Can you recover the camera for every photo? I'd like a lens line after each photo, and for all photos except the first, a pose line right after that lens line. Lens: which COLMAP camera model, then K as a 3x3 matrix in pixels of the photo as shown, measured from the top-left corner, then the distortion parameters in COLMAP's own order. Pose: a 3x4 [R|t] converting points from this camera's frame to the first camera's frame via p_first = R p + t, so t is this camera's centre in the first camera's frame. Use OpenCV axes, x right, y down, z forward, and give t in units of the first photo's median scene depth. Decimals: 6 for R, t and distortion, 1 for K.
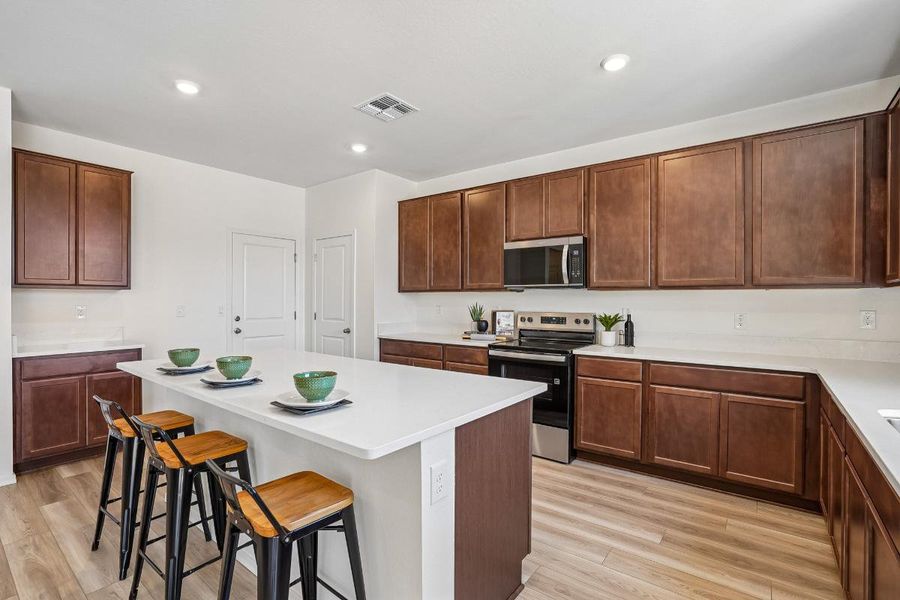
lens RADIAL K [[418.9, 0, 444.0], [0, 418.9, 301.0], [0, 0, 1]] dist [-0.035153, 0.001809]
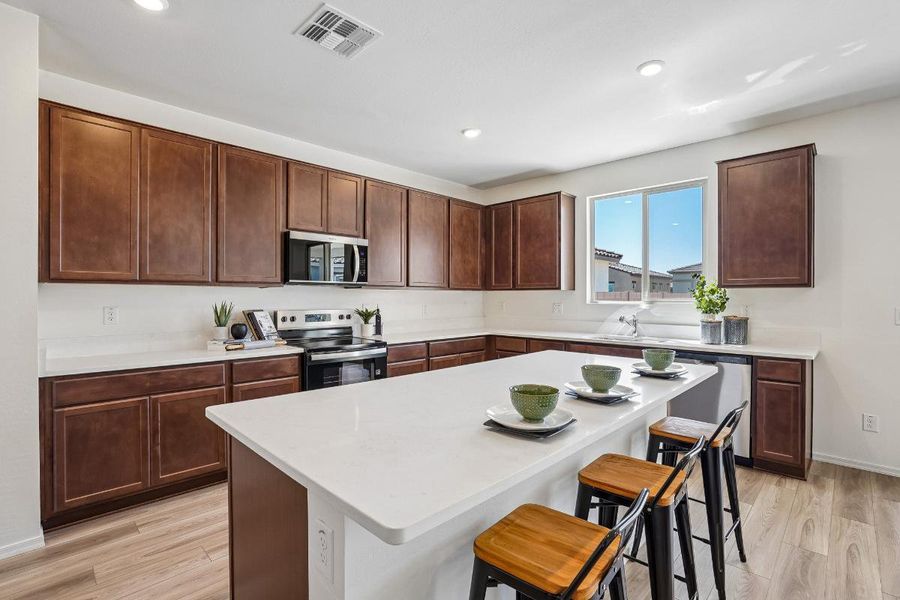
lens RADIAL K [[444.4, 0, 453.1], [0, 444.4, 278.7], [0, 0, 1]] dist [0.001519, 0.000747]
pose [[0.117807, 0.037962, 0.992311, -0.701607], [0.000389, 0.999267, -0.038274, -0.004749], [-0.993036, 0.004895, 0.117706, 0.546818]]
